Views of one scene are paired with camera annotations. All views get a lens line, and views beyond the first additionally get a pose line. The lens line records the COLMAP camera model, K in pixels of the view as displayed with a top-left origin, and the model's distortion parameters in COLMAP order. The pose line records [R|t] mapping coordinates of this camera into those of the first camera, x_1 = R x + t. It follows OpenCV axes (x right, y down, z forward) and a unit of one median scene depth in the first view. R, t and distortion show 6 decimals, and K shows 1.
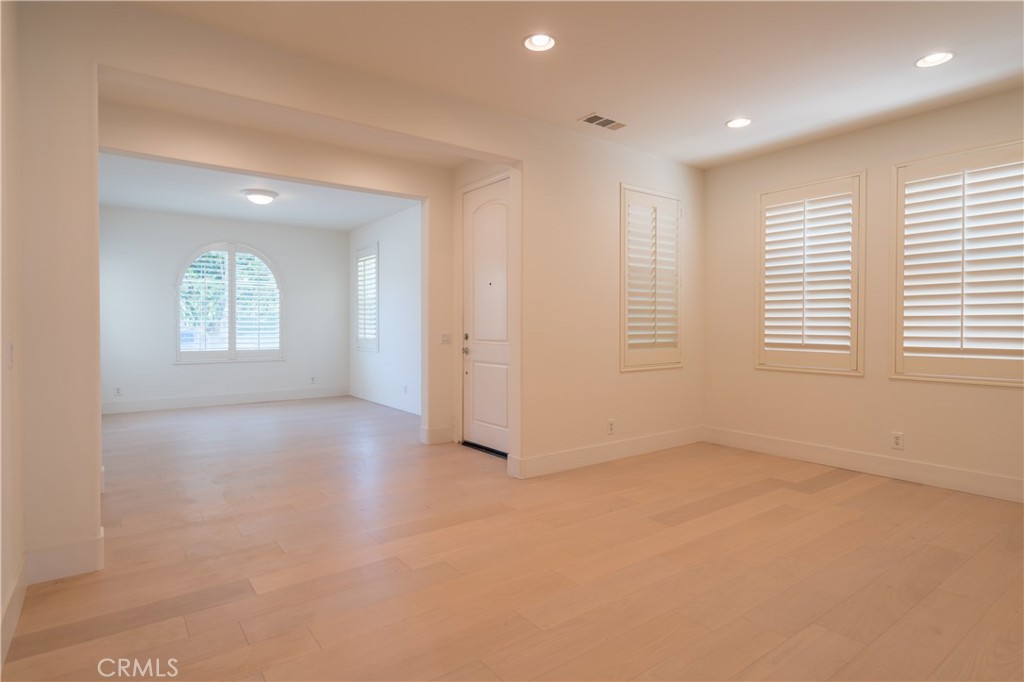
lens RADIAL K [[554.3, 0, 508.5], [0, 554.3, 339.7], [0, 0, 1]] dist [-0.002269, 0.000202]
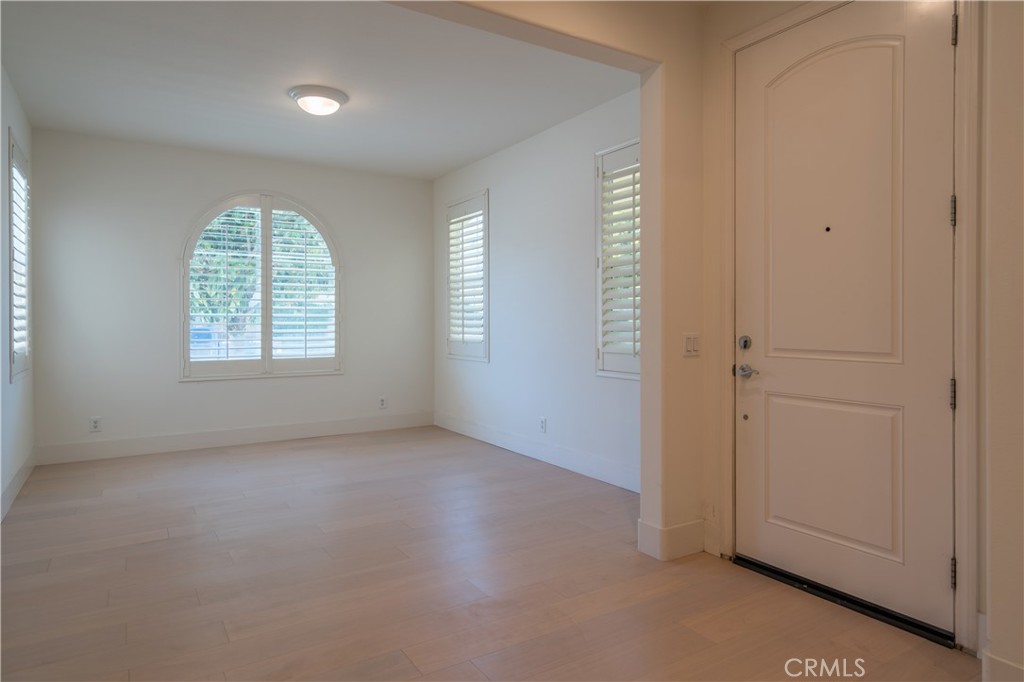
lens RADIAL K [[651.7, 0, 516.0], [0, 651.7, 333.9], [0, 0, 1]] dist [-0.002484, -0.000295]
pose [[0.996873, -0.000205, -0.079016, -0.143625], [-0.000252, 0.999983, -0.005769, -0.006136], [0.079016, 0.005770, 0.996857, 0.255157]]
